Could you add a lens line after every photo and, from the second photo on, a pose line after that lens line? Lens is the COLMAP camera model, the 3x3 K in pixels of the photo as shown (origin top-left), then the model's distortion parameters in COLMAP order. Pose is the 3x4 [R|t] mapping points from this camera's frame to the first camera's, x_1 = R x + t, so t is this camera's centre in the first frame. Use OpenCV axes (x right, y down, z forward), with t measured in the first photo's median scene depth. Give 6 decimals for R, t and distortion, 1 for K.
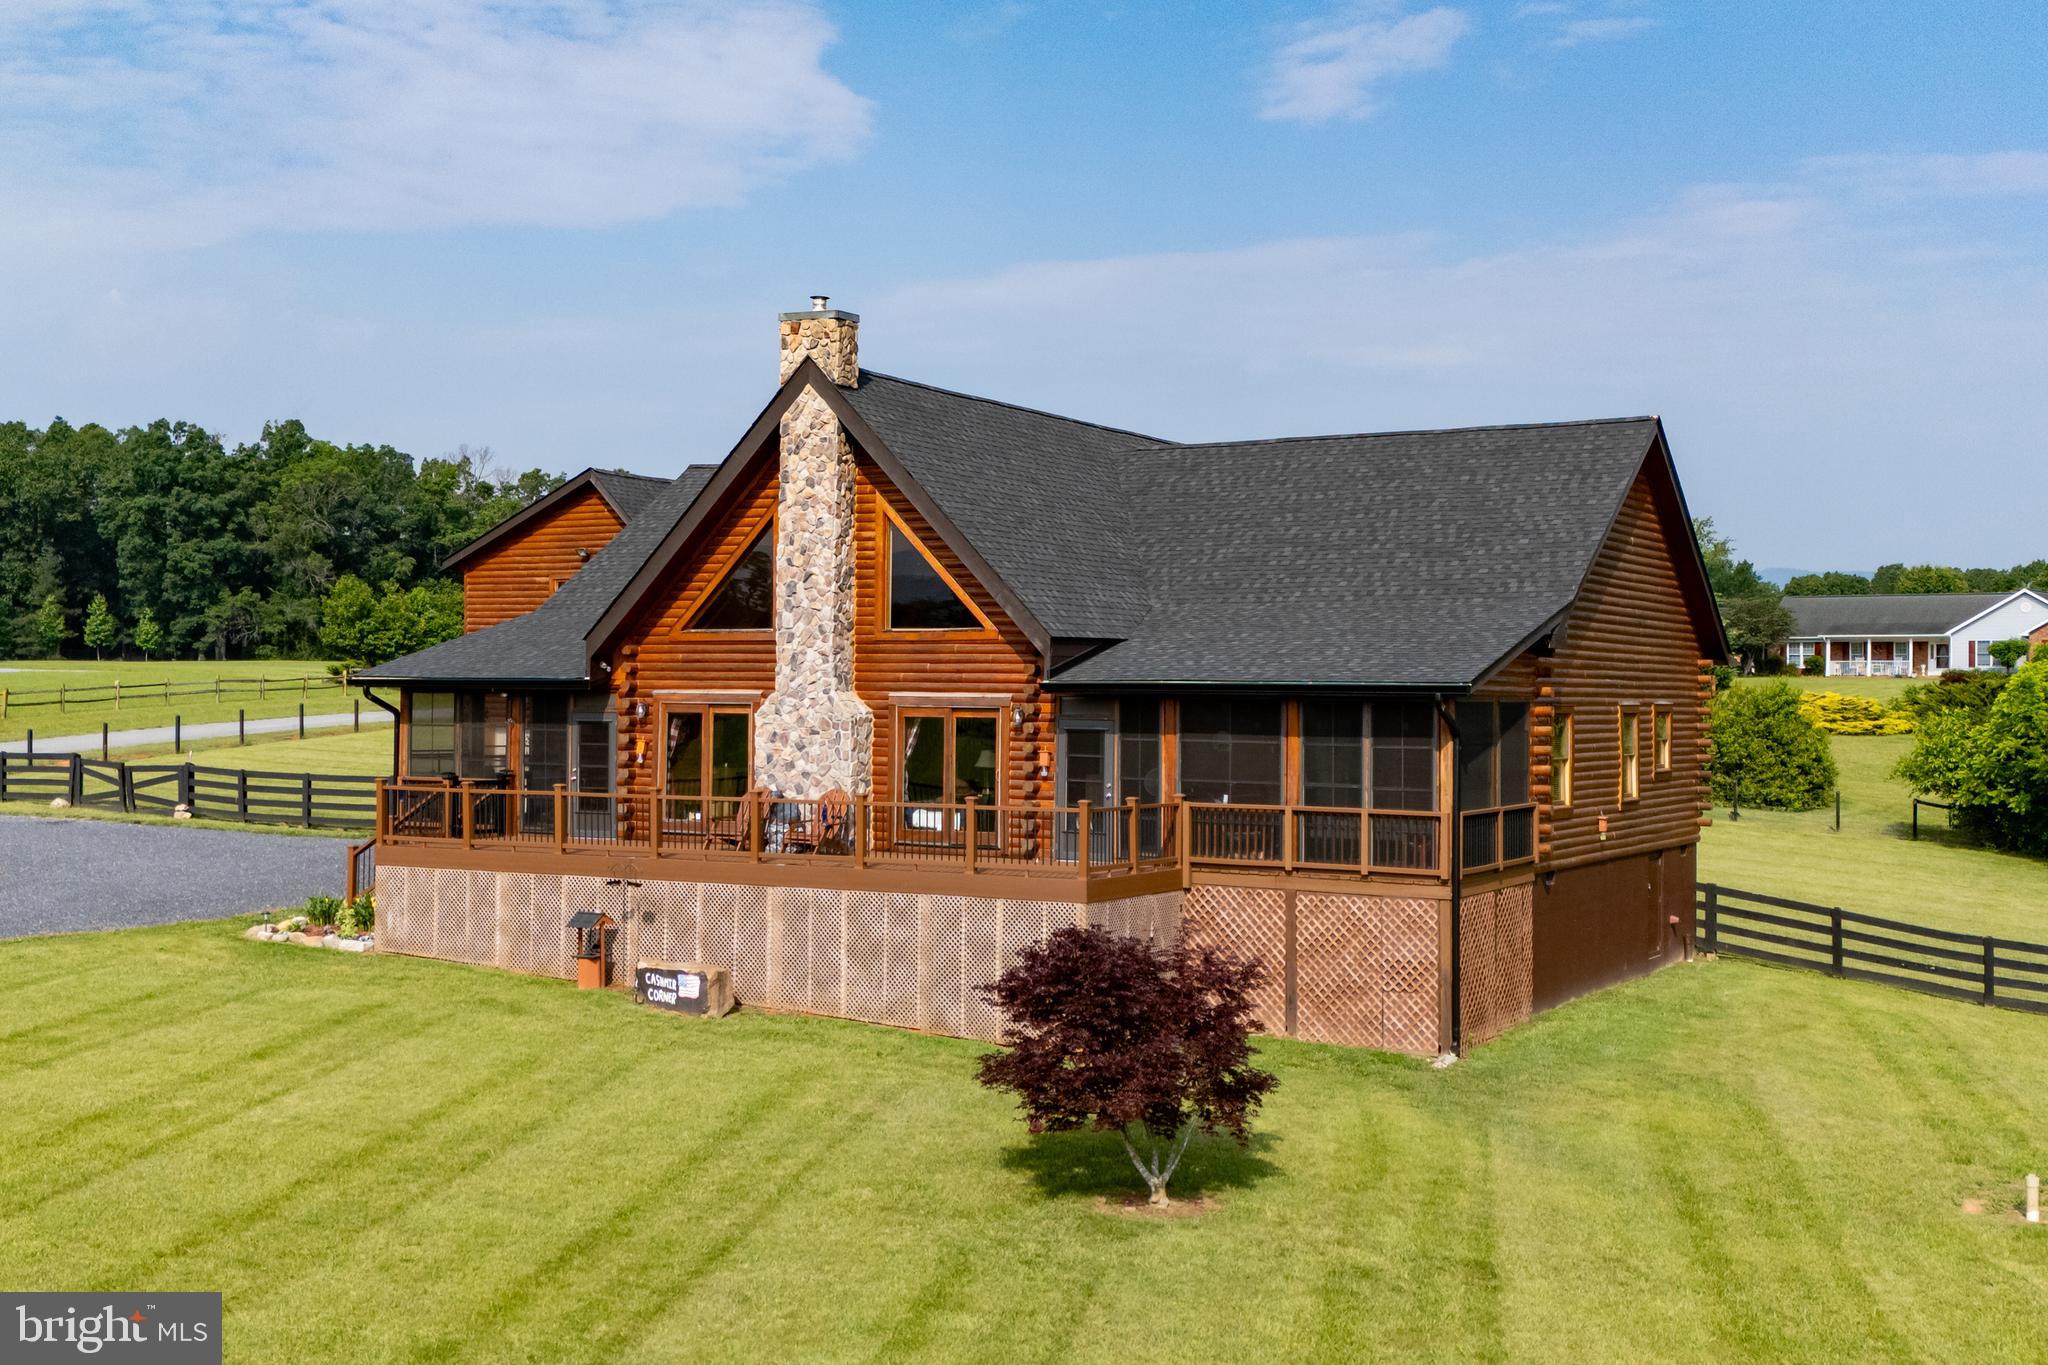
lens RADIAL K [[2381.3, 0, 950.8], [0, 2381.3, 679.0], [0, 0, 1]] dist [0.153312, -0.872171]
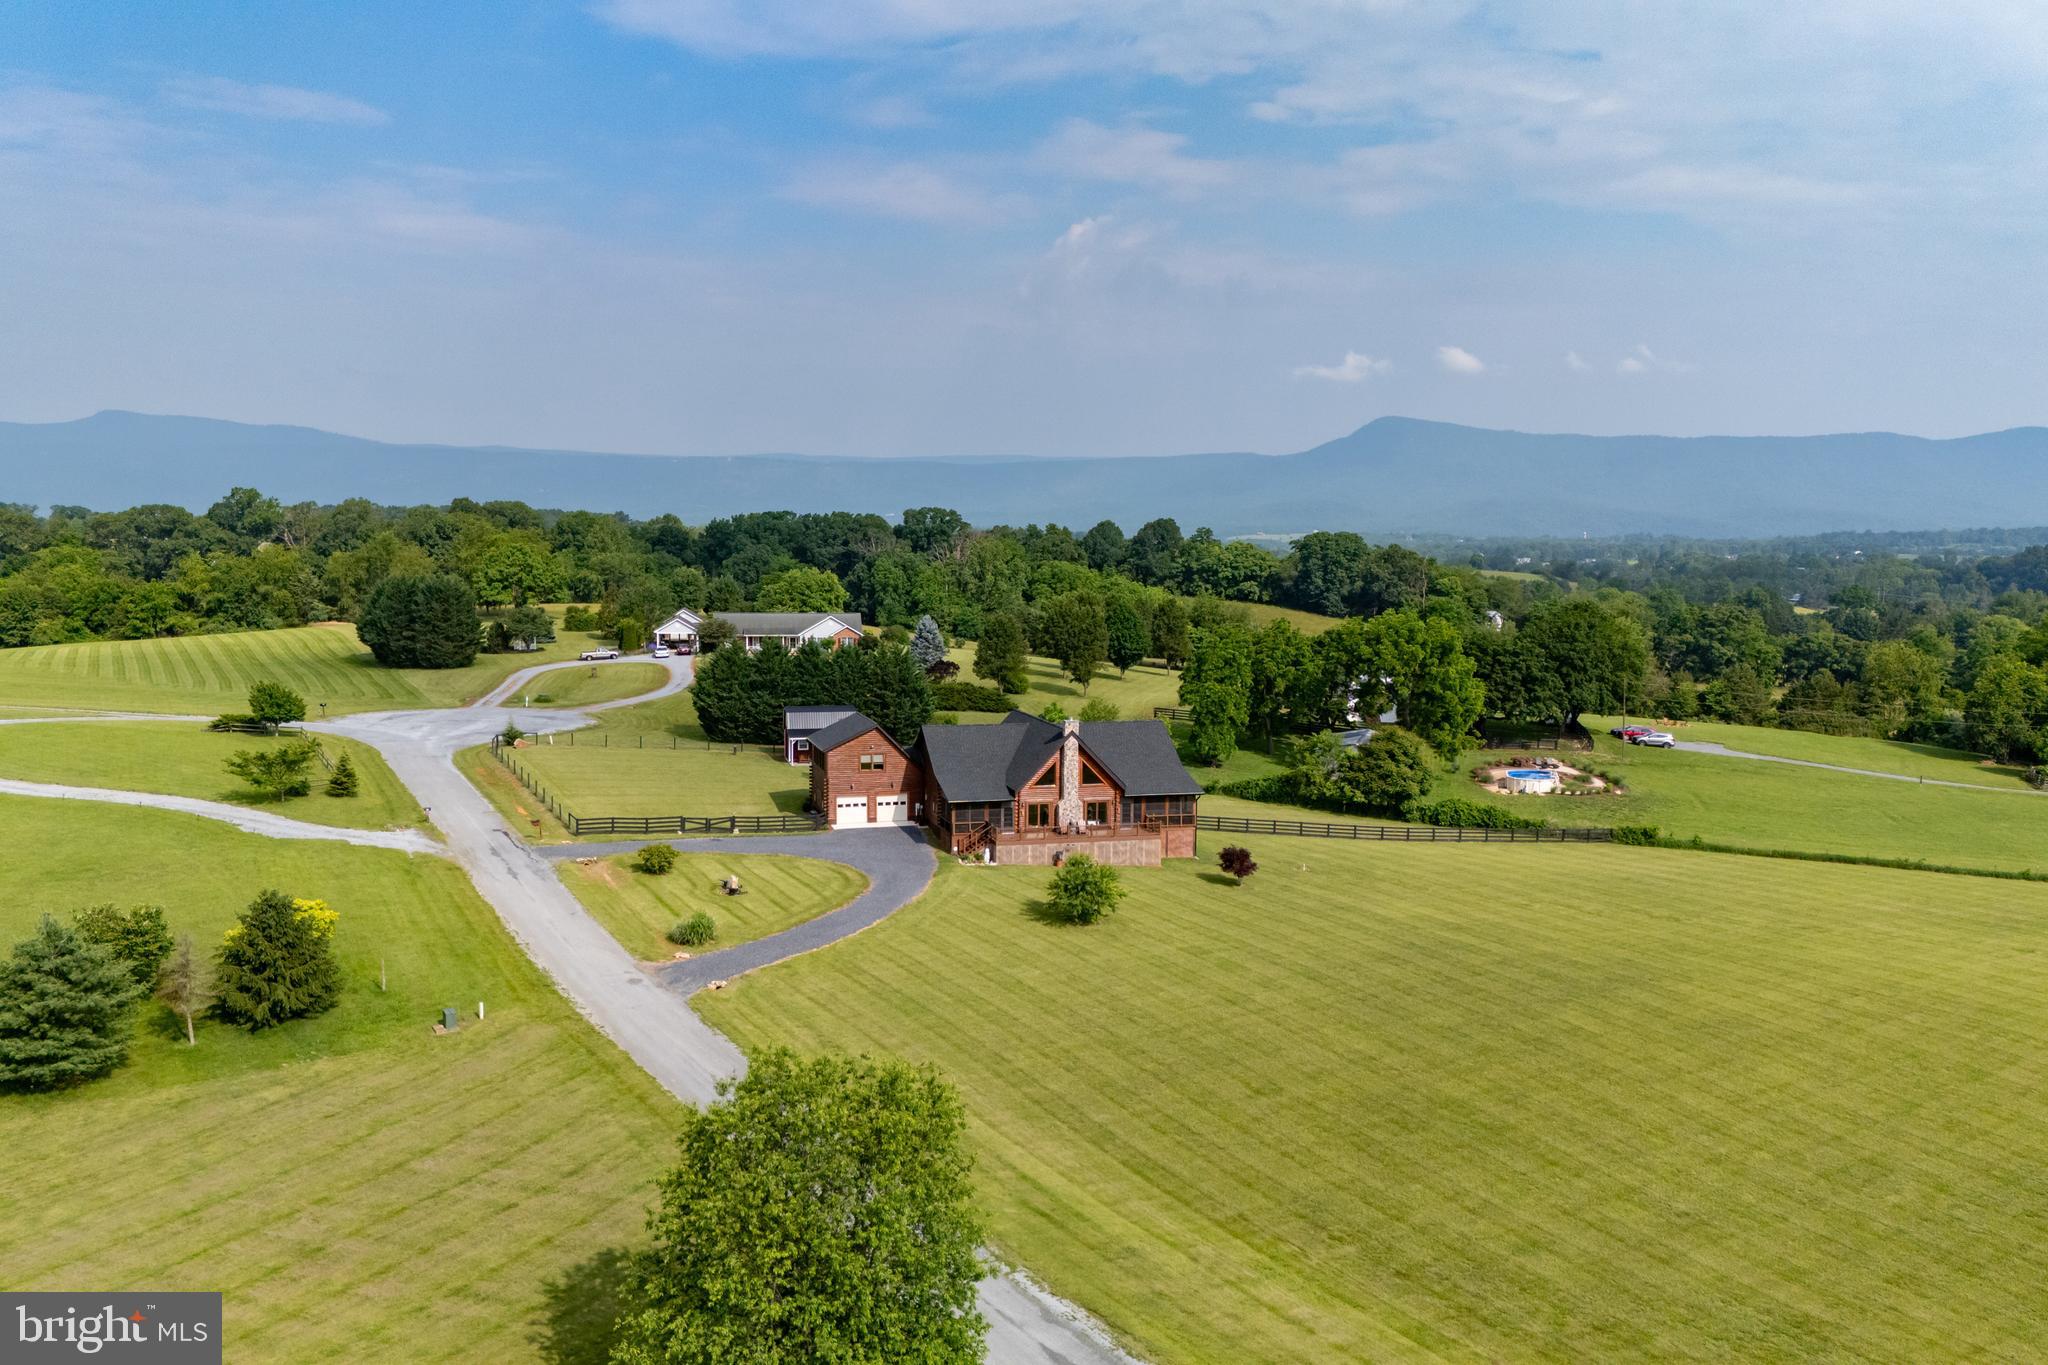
lens RADIAL K [[1768.8, 0, 1024.0], [0, 1768.8, 682.5], [0, 0, 1]] dist [0.115617, -0.169933]
pose [[0.695217, -0.064532, 0.715898, -2.660551], [-0.007653, 0.995241, 0.097144, -0.574479], [-0.718759, -0.073015, 0.691414, -1.378376]]
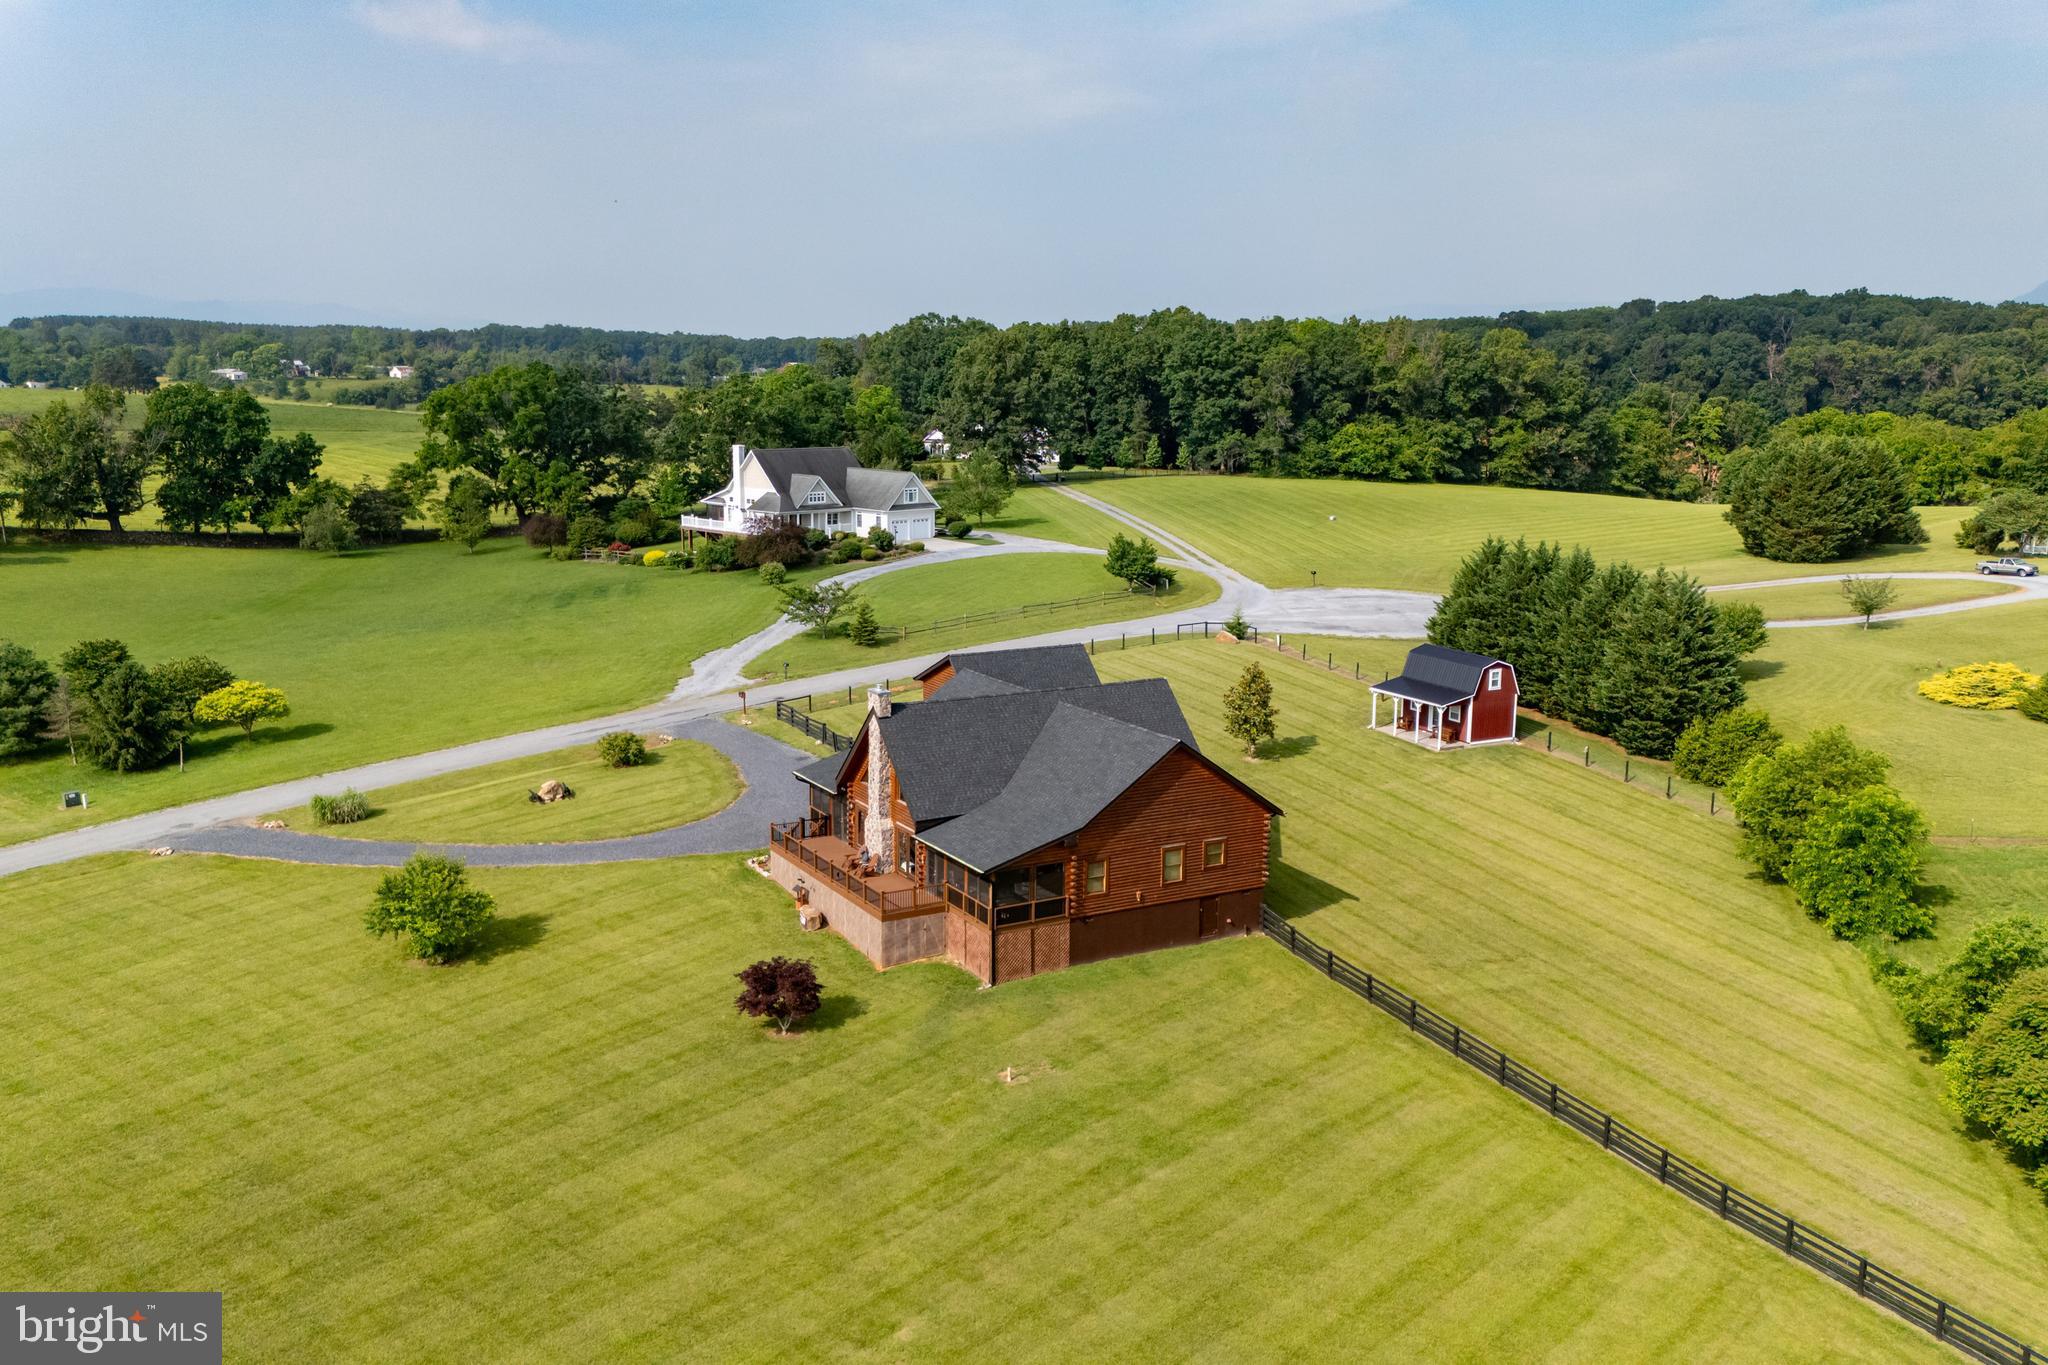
lens RADIAL K [[1768.8, 0, 1024.0], [0, 1768.8, 682.5], [0, 0, 1]] dist [0.115617, -0.169933]
pose [[0.861744, 0.086862, -0.499853, 1.195432], [0.009119, 0.982424, 0.186441, -0.571534], [0.507262, -0.165223, 0.845805, -0.759314]]
